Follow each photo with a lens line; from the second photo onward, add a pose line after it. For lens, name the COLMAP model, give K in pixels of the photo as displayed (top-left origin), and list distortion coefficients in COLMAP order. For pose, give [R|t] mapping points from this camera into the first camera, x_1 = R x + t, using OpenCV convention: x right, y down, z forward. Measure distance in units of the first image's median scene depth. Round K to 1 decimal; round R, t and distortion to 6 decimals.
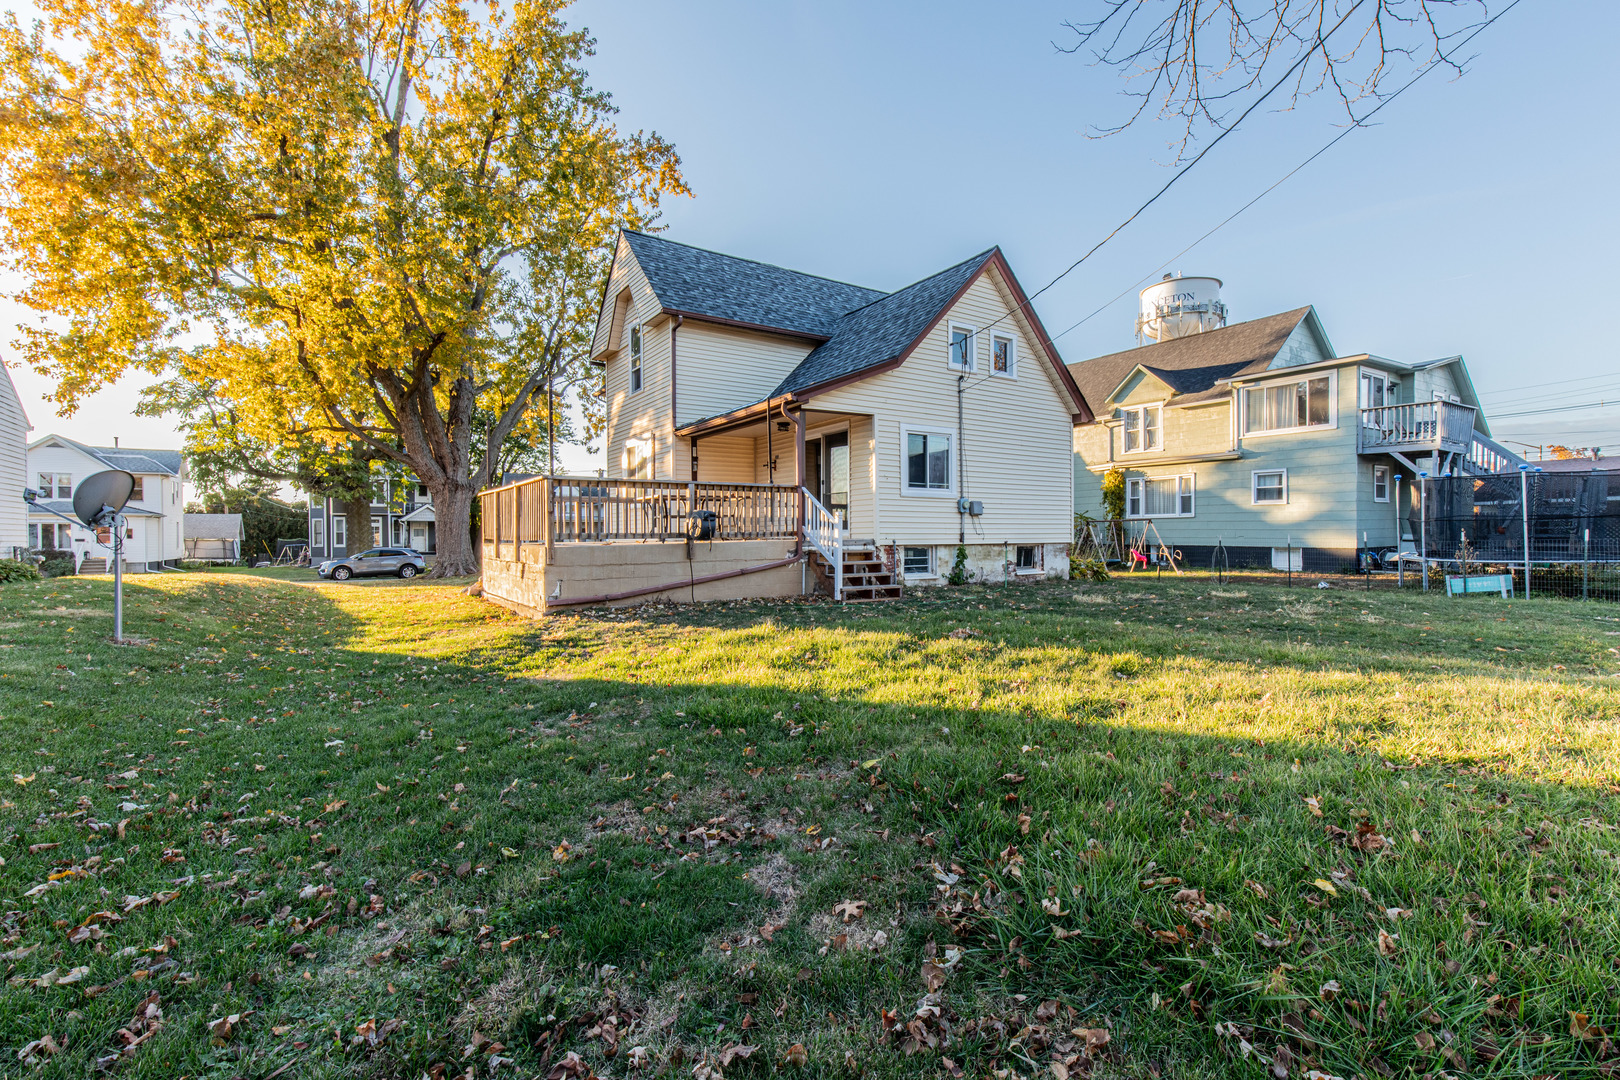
lens RADIAL K [[719.1, 0, 819.4], [0, 719.1, 535.6], [0, 0, 1]] dist [0.002749, 0.000364]
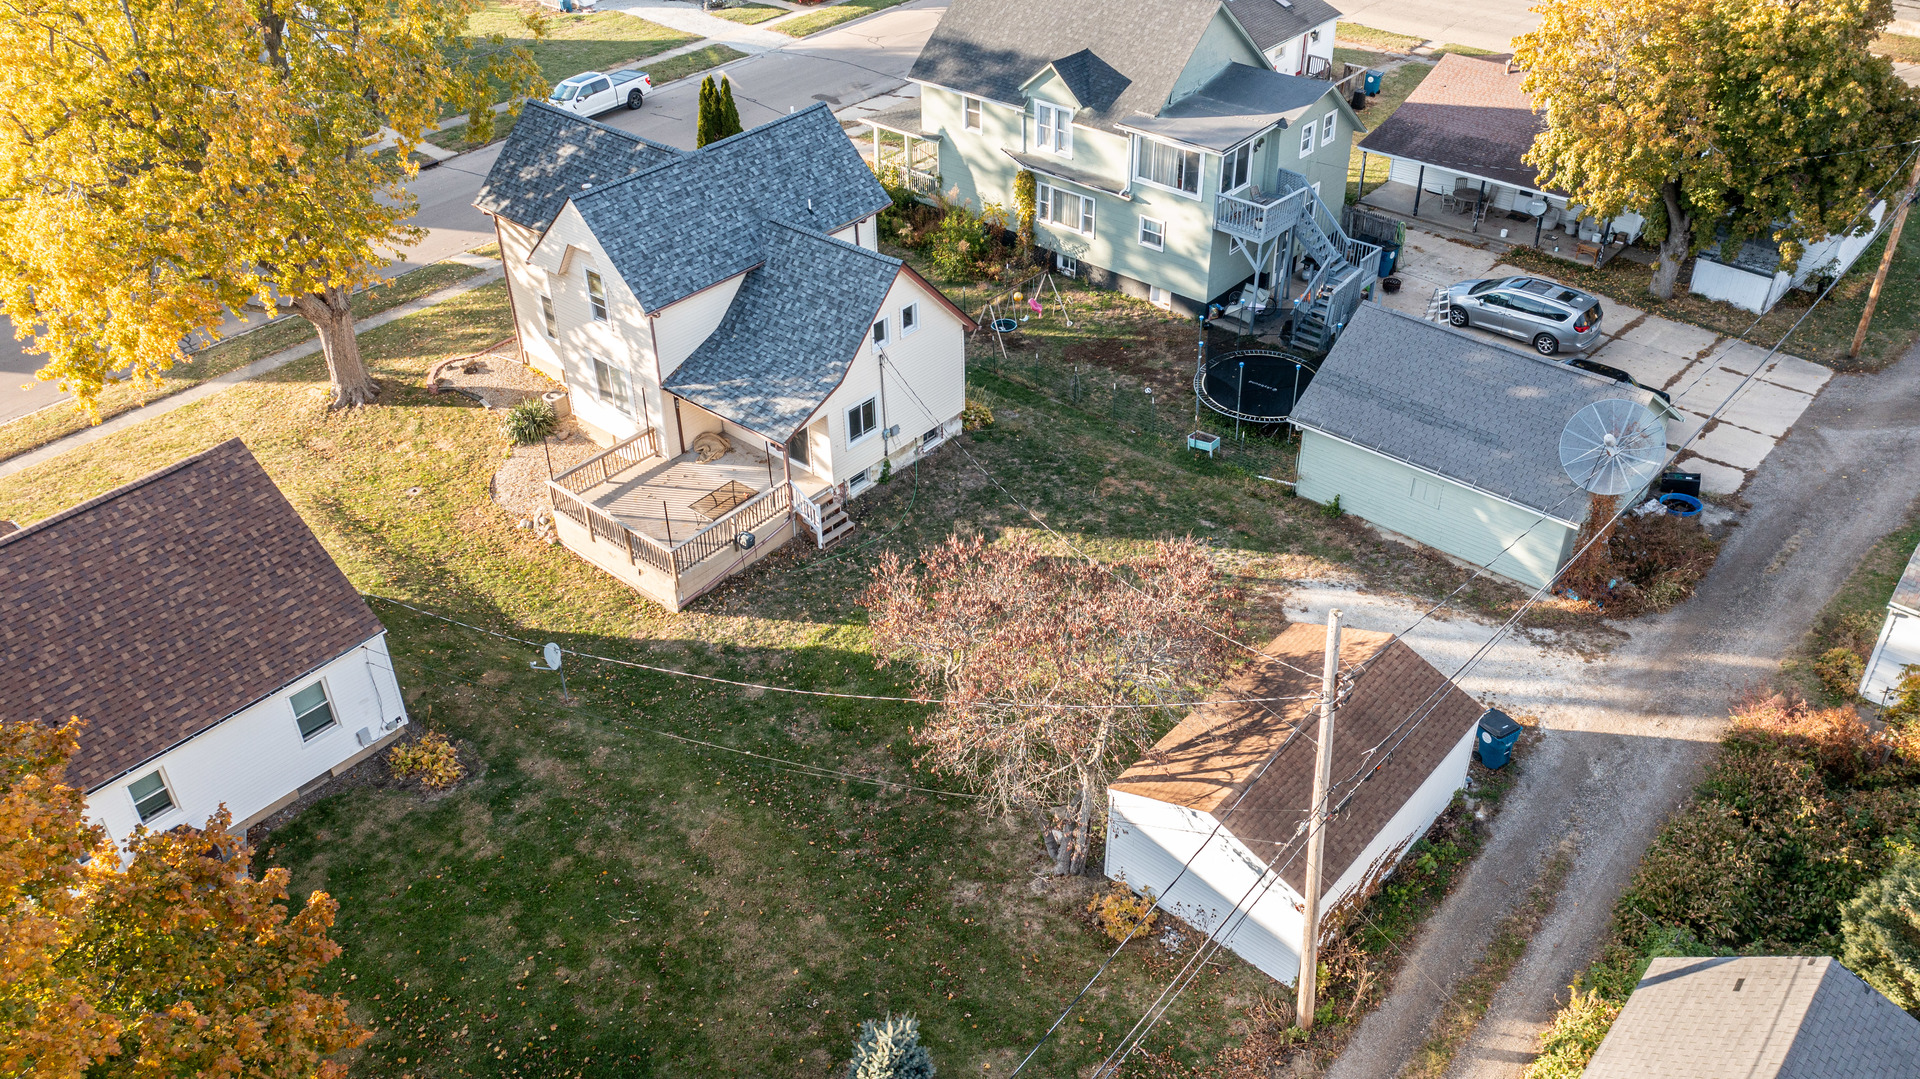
lens RADIAL K [[1503.1, 0, 952.0], [0, 1503.1, 538.4], [0, 0, 1]] dist [-0.002291, -0.001273]
pose [[0.962556, -0.169289, 0.211726, -0.334530], [0.021496, 0.826239, 0.562910, -1.511718], [-0.270231, -0.537281, 0.798940, -1.501556]]
